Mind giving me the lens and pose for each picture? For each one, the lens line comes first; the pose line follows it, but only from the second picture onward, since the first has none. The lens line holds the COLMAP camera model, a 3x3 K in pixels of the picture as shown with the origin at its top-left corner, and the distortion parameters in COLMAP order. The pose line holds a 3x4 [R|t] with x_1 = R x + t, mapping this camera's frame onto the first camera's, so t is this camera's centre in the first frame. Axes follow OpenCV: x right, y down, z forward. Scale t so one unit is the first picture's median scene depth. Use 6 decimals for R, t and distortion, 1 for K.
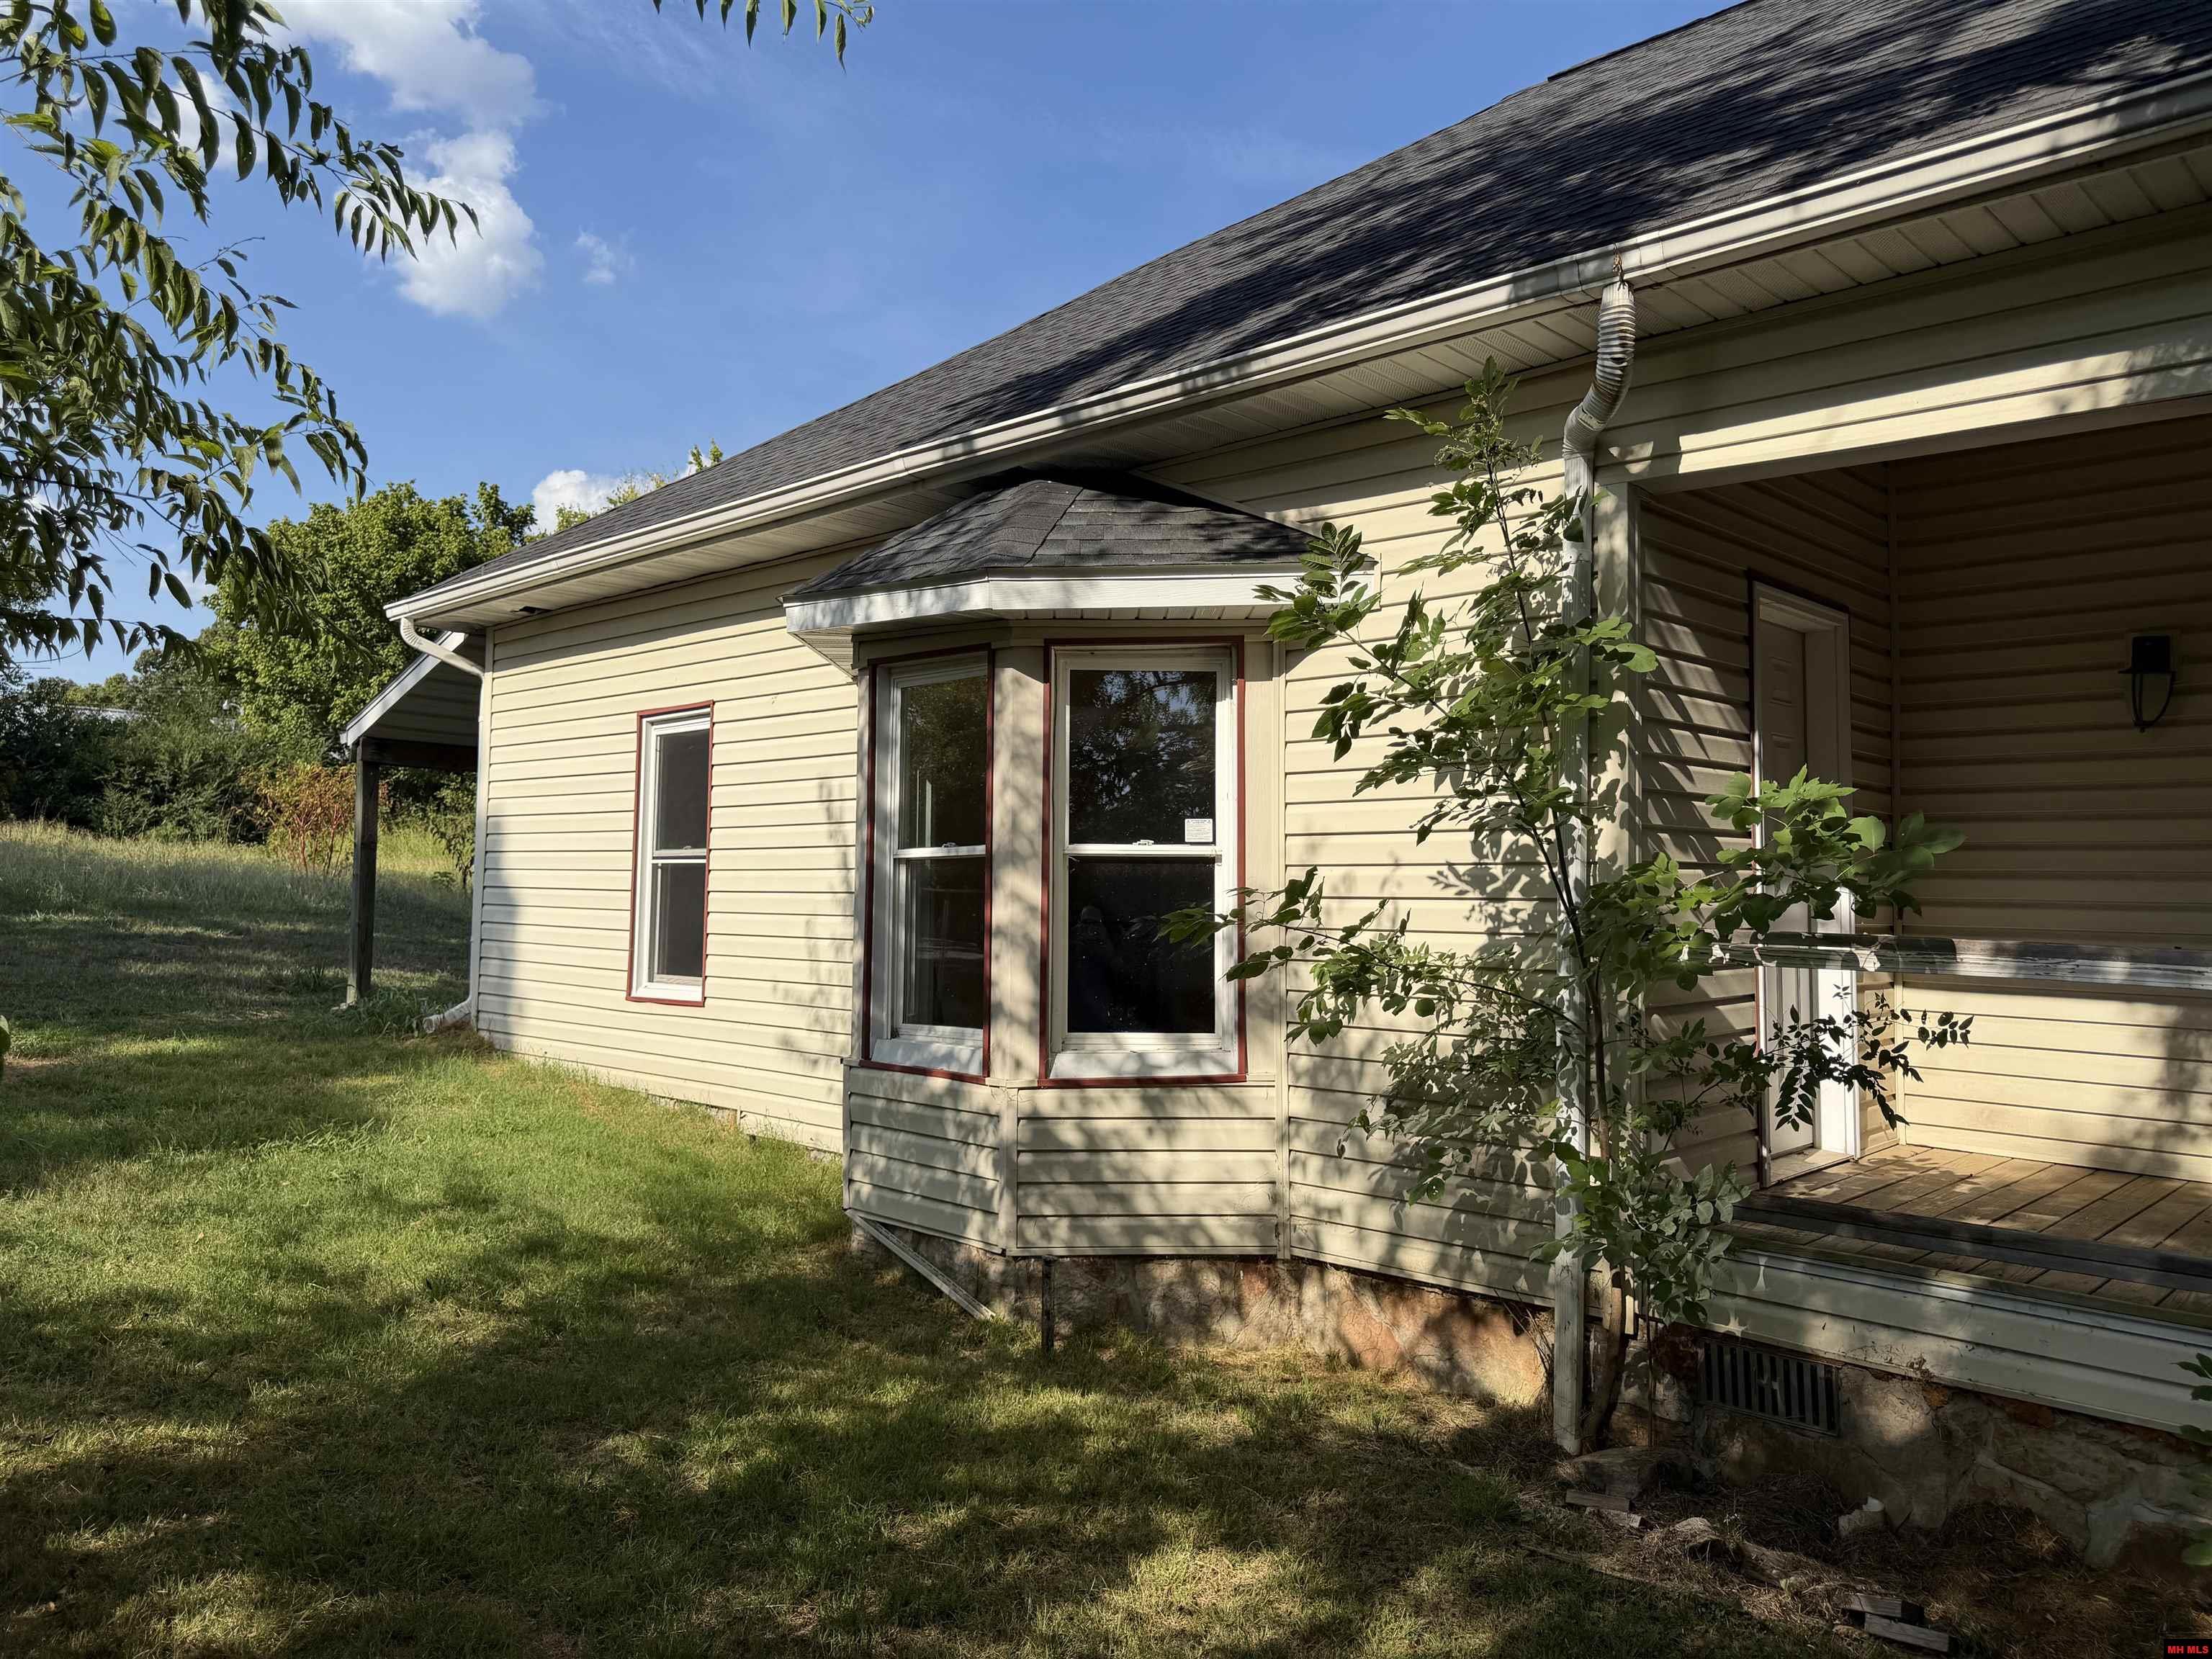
lens RADIAL K [[1551.1, 0, 1114.7], [0, 1551.1, 824.2], [0, 0, 1]] dist [0.031499, -0.039055]
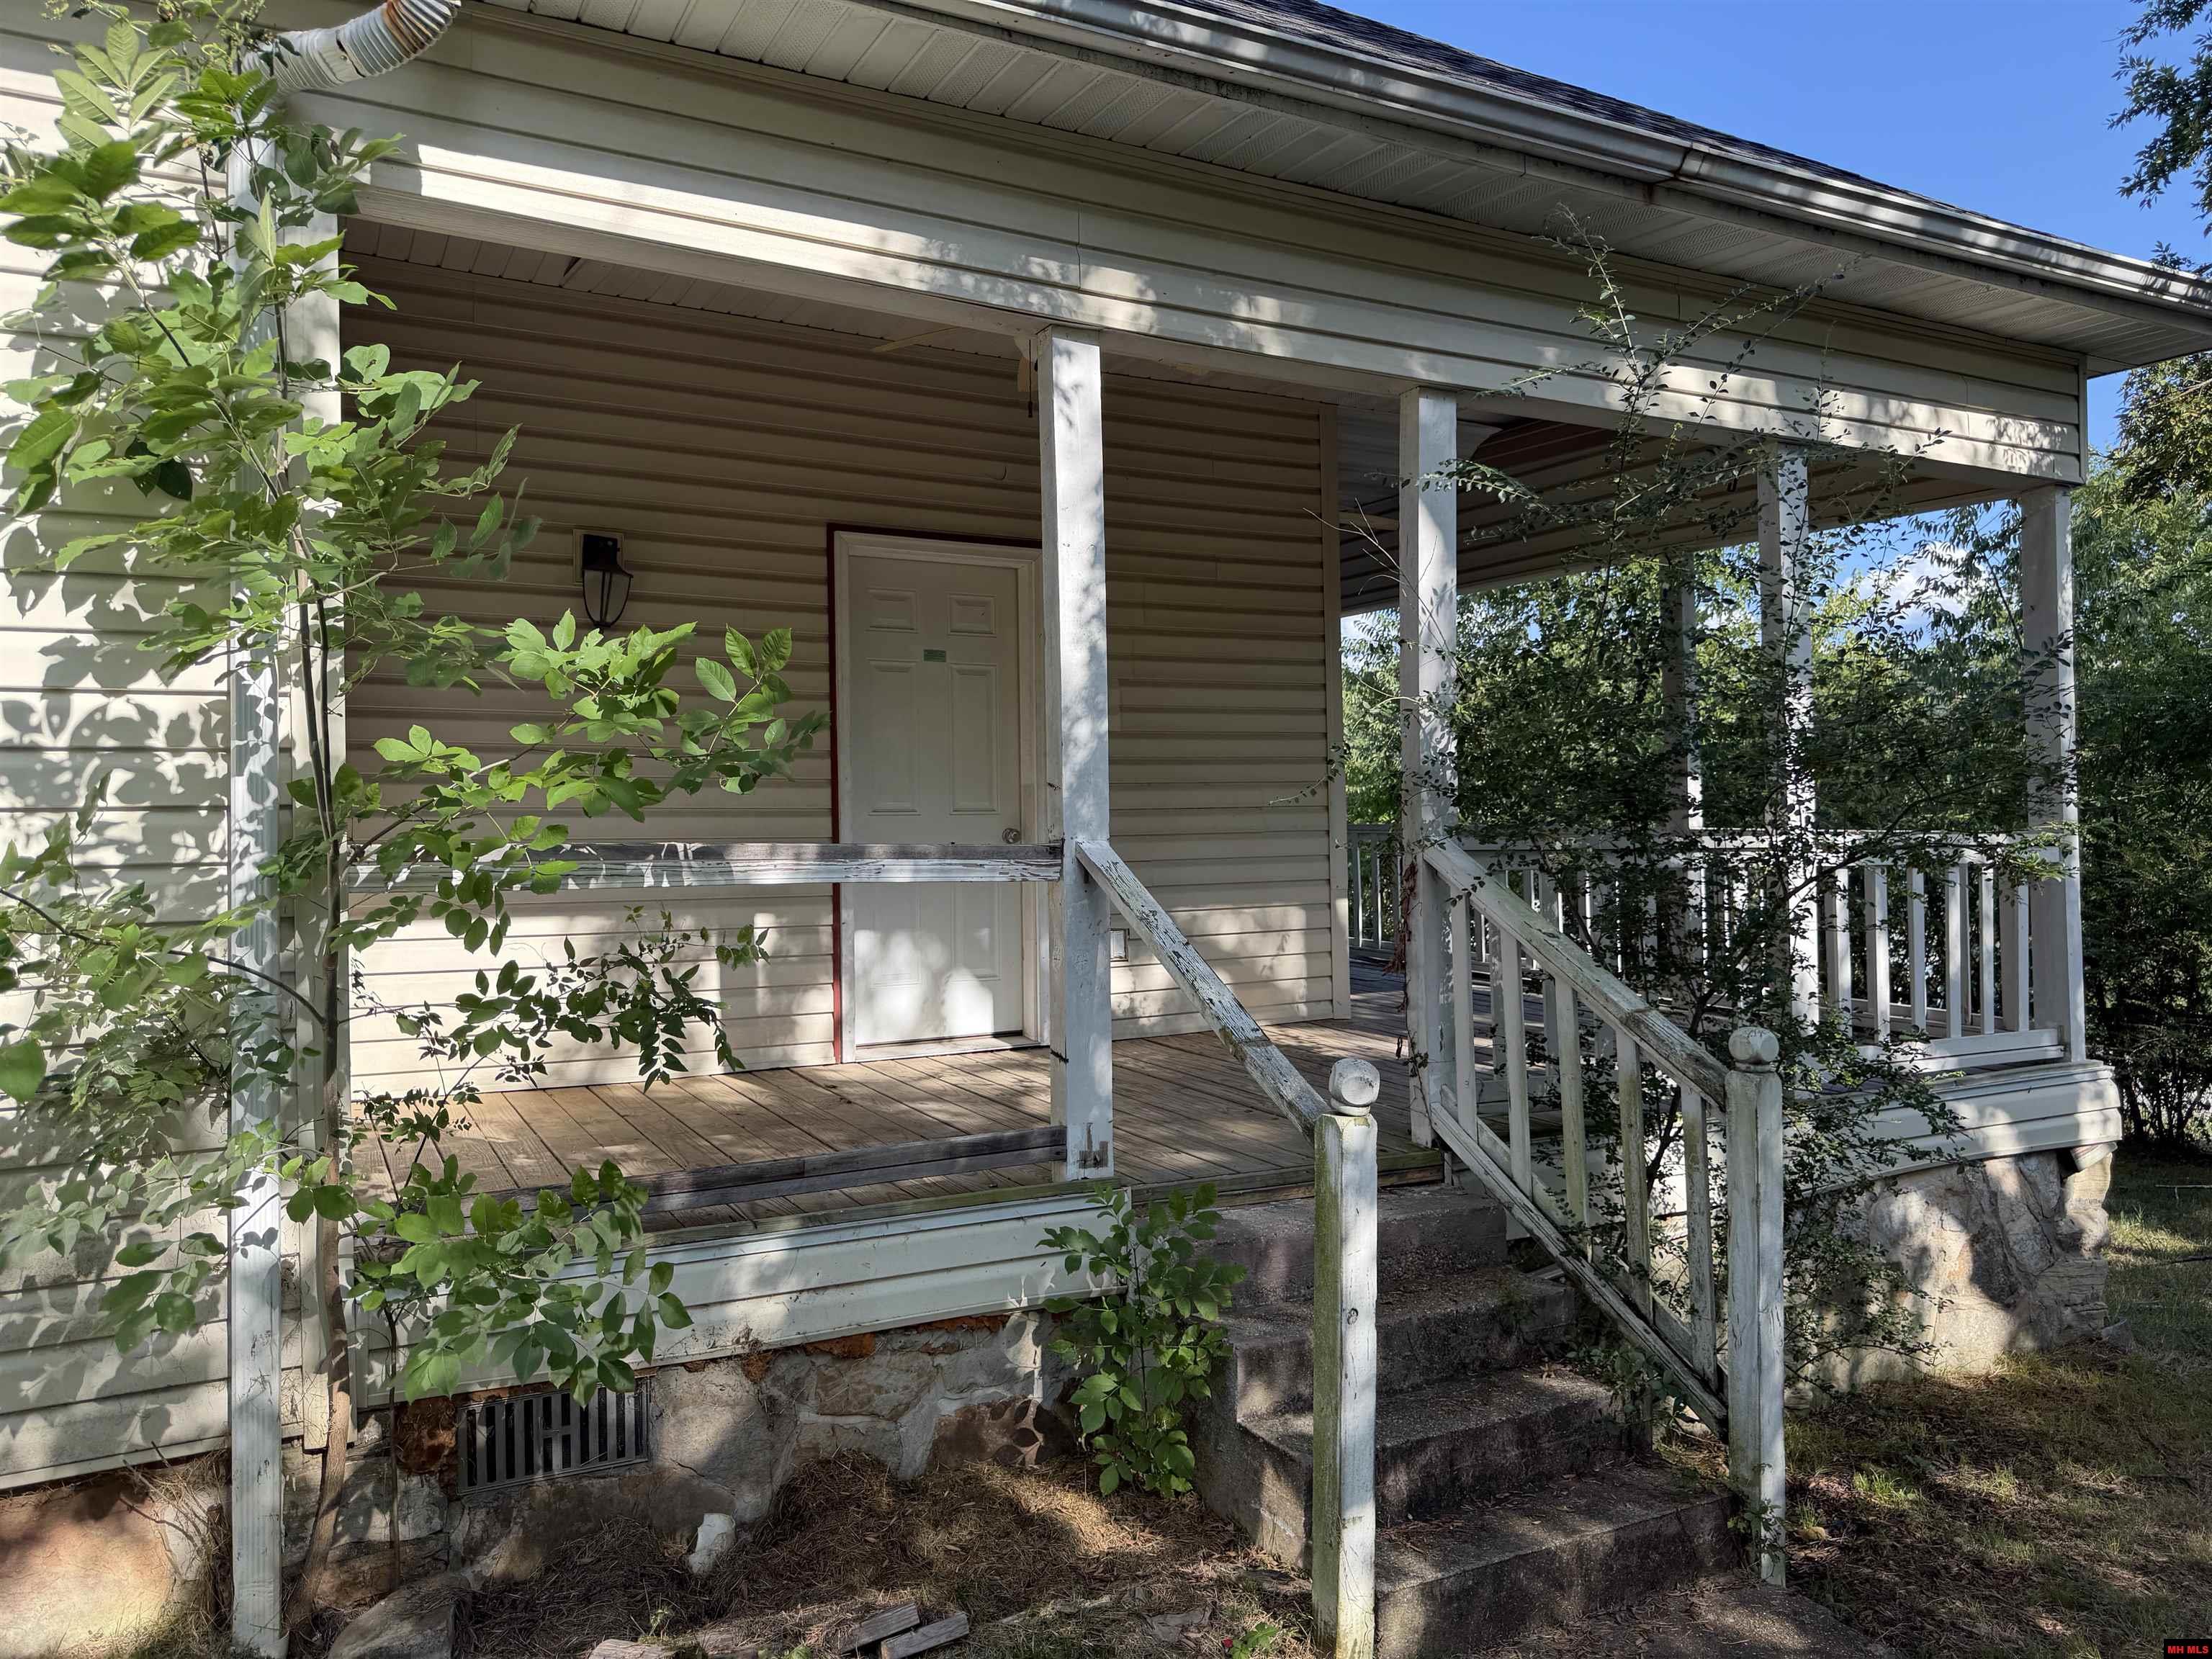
lens RADIAL K [[1551.1, 0, 1111.7], [0, 1551.1, 812.0], [0, 0, 1]] dist [0.031499, -0.039055]
pose [[0.309498, -0.008587, 0.950861, -0.199945], [-0.030797, 0.999344, 0.019050, 0.028580], [-0.950401, -0.035180, 0.309031, 0.464462]]
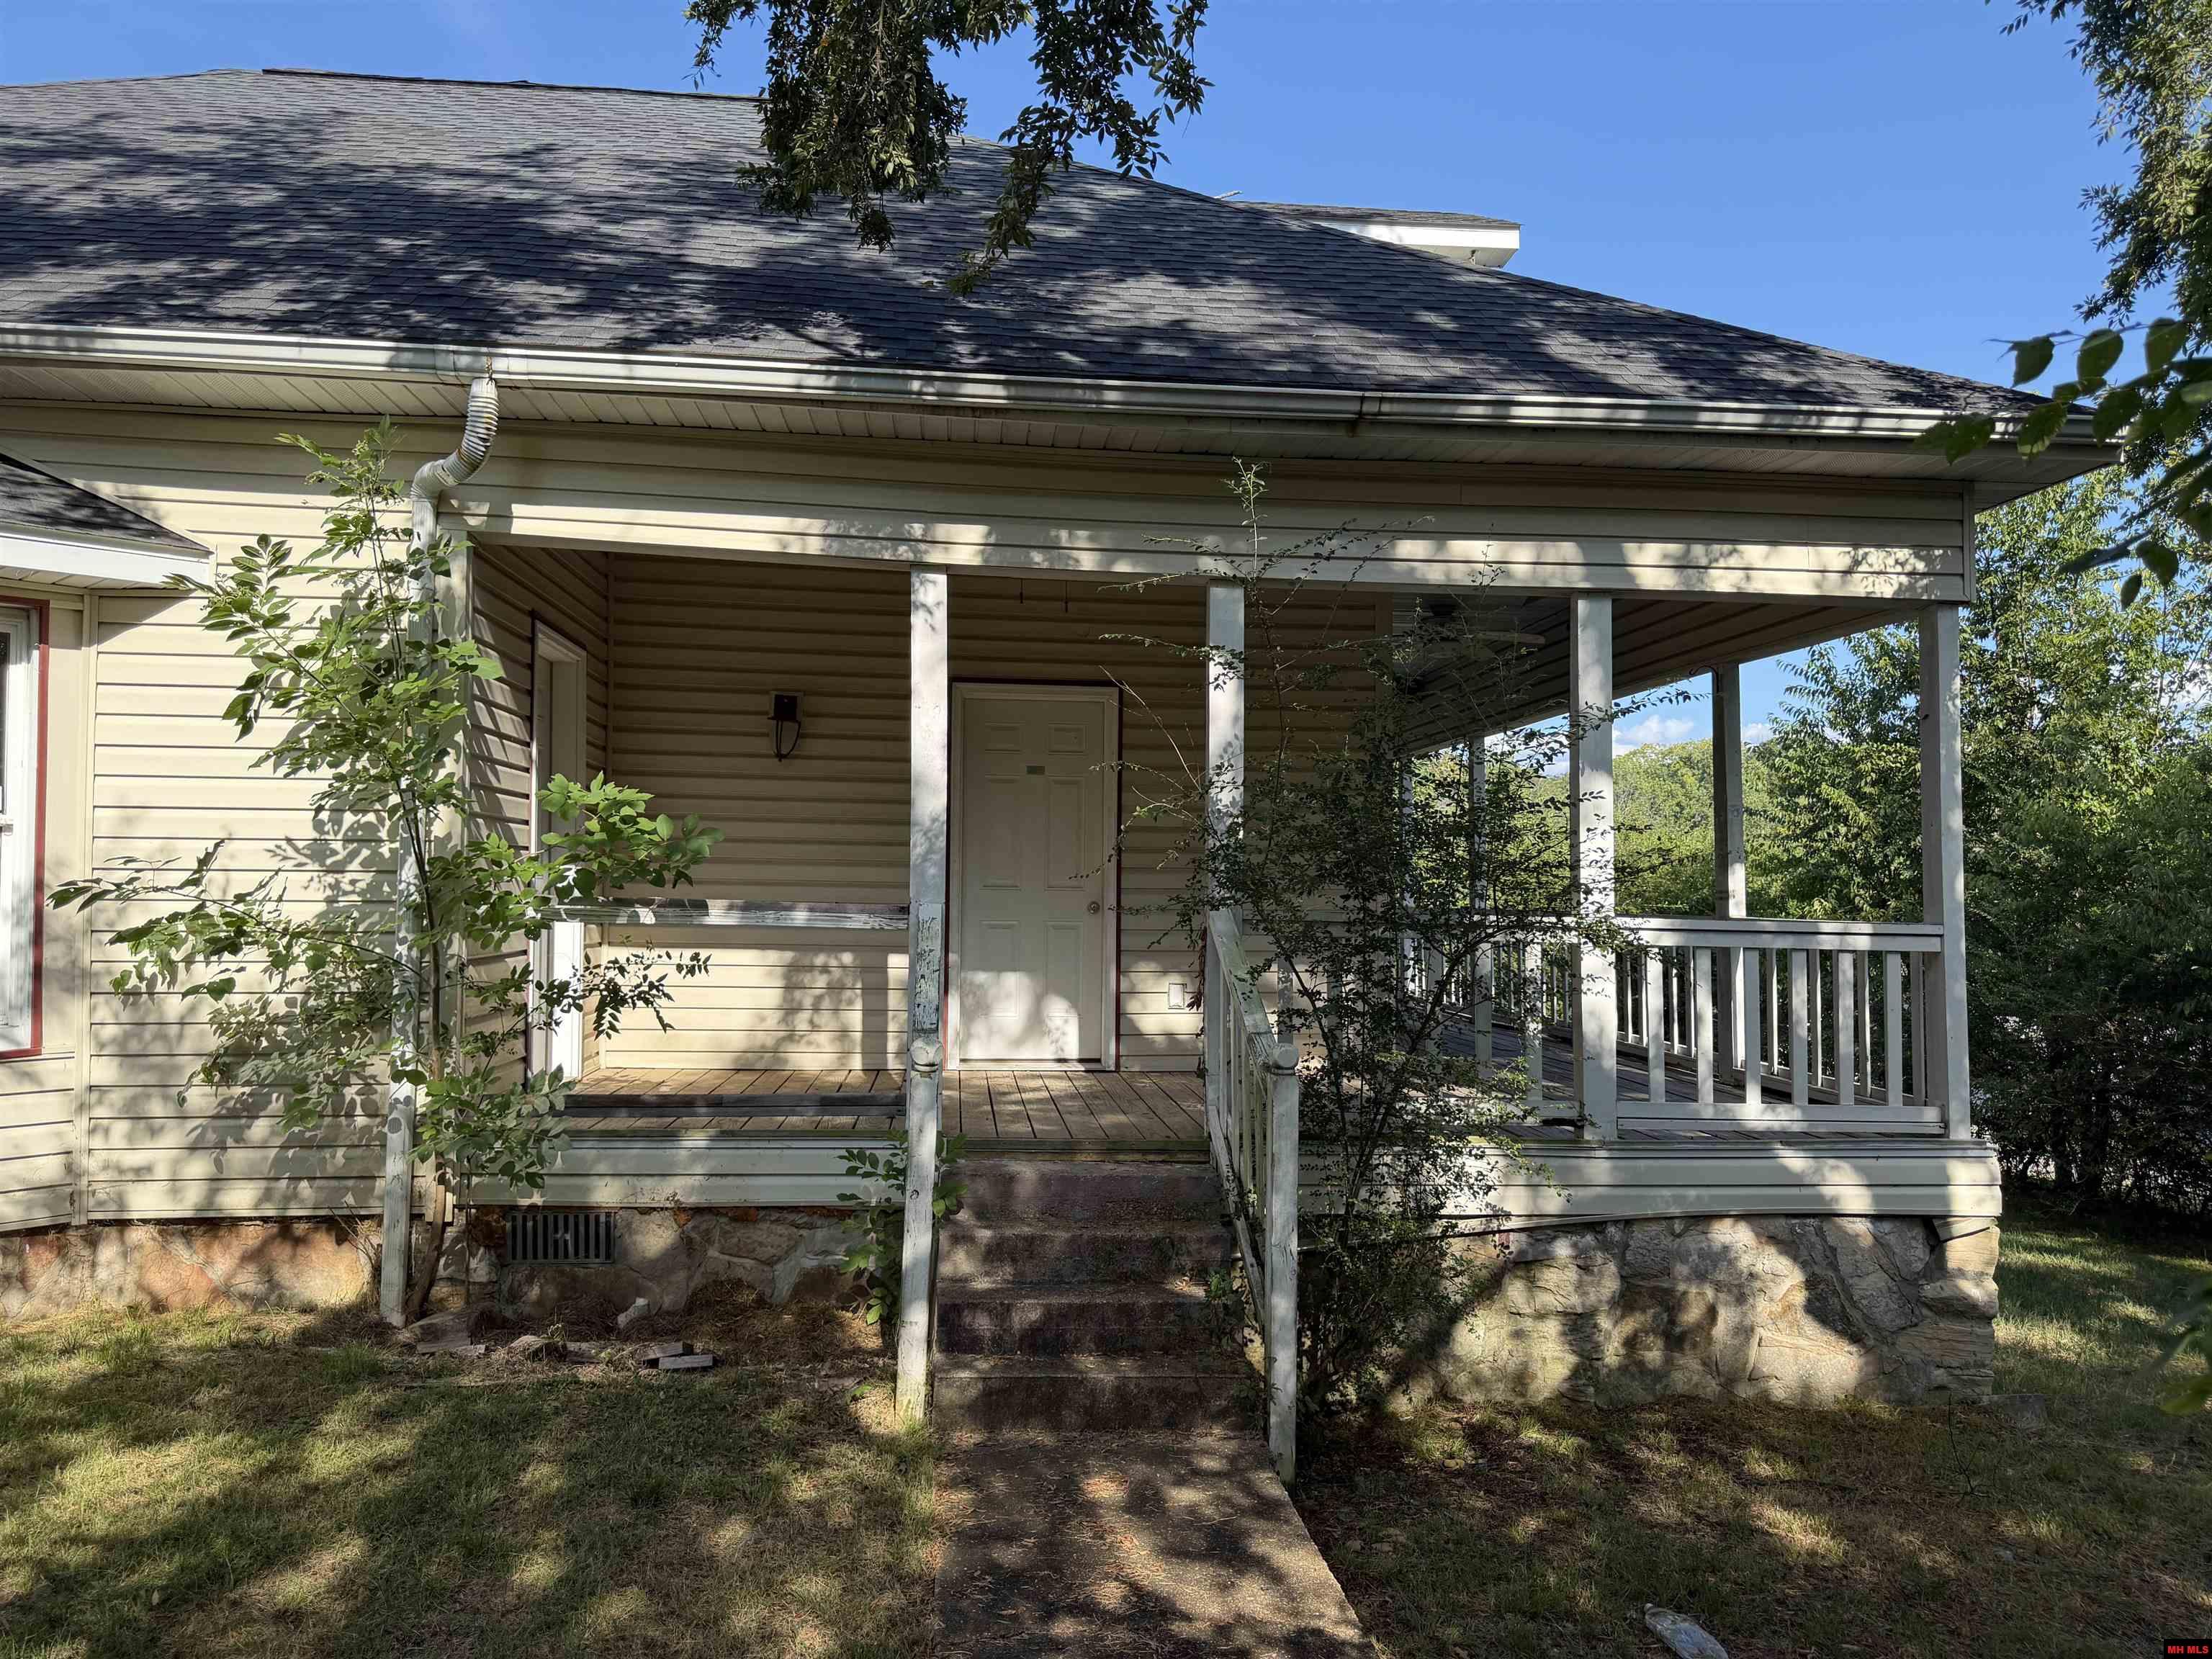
lens RADIAL K [[1551.1, 0, 1101.0], [0, 1551.1, 826.6], [0, 0, 1]] dist [0.031499, -0.039055]
pose [[0.651626, 0.035522, 0.757708, -0.272002], [-0.039901, 0.999125, -0.012525, 0.008014], [-0.757490, -0.022071, 0.652473, -0.185954]]
